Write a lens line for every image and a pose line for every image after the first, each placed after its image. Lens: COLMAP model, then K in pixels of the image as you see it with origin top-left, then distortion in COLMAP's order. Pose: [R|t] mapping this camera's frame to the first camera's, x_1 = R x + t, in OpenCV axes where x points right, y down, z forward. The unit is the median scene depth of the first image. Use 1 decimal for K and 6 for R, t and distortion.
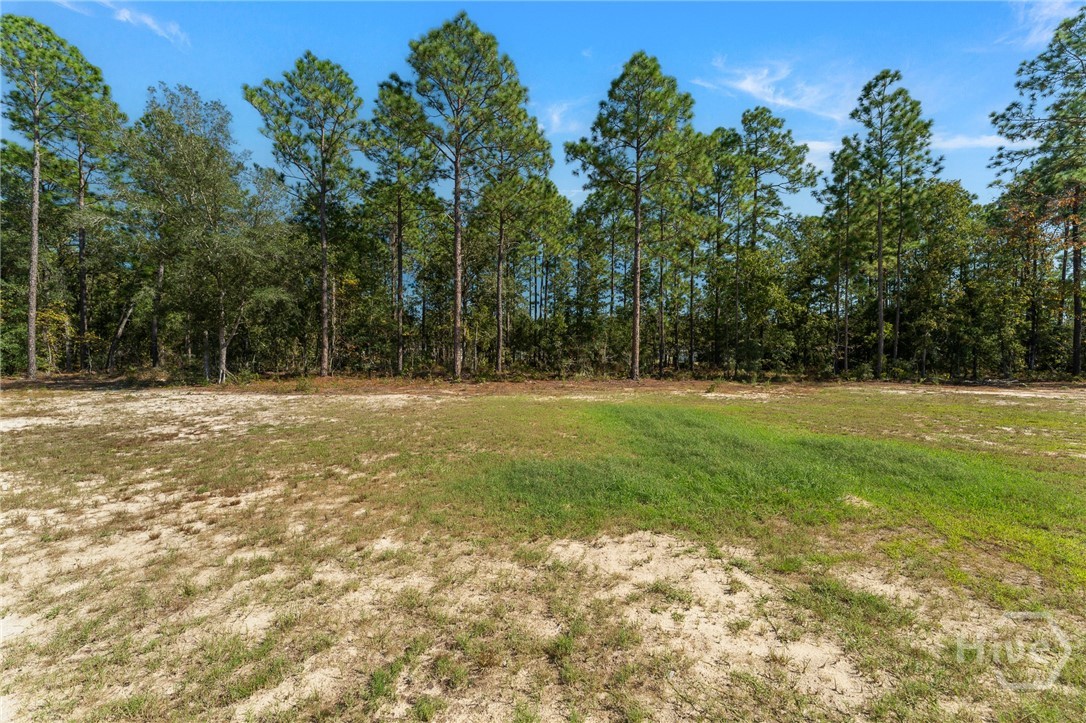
lens RADIAL K [[466.8, 0, 542.8], [0, 466.8, 346.2], [0, 0, 1]] dist [0.001973, 0.000106]
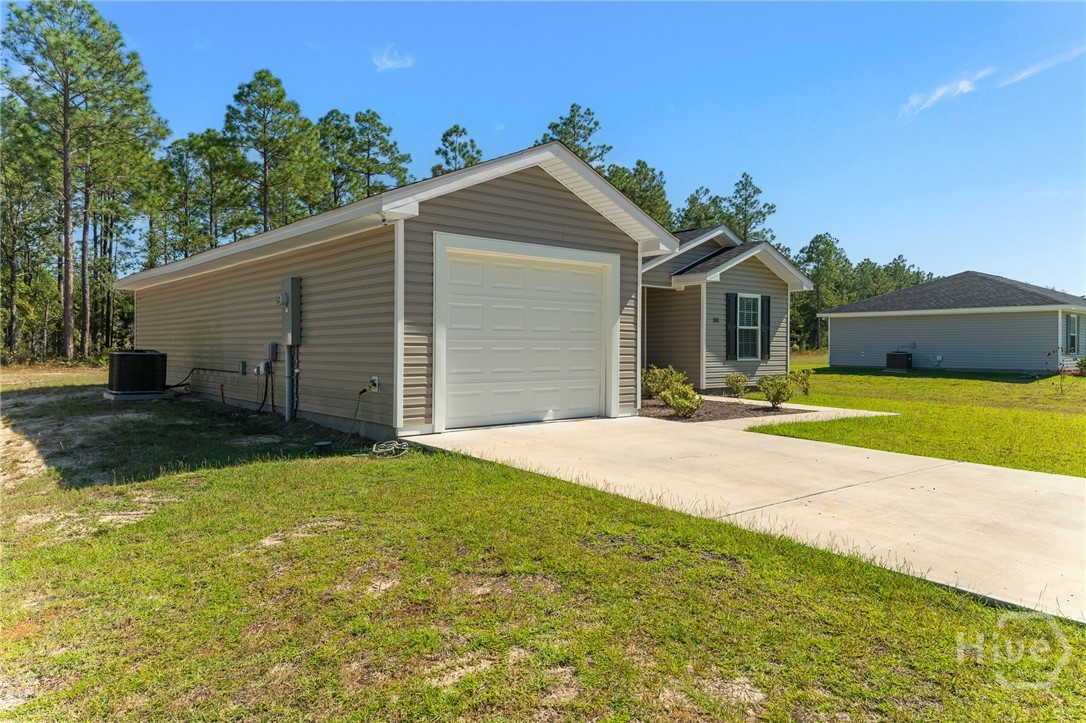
lens RADIAL K [[466.8, 0, 542.8], [0, 466.8, 346.2], [0, 0, 1]] dist [0.001973, 0.000106]
pose [[0.715533, -0.035884, 0.697657, -0.048456], [0.004862, 0.998911, 0.046392, 0.001428], [-0.698562, -0.029804, 0.714928, -0.121053]]
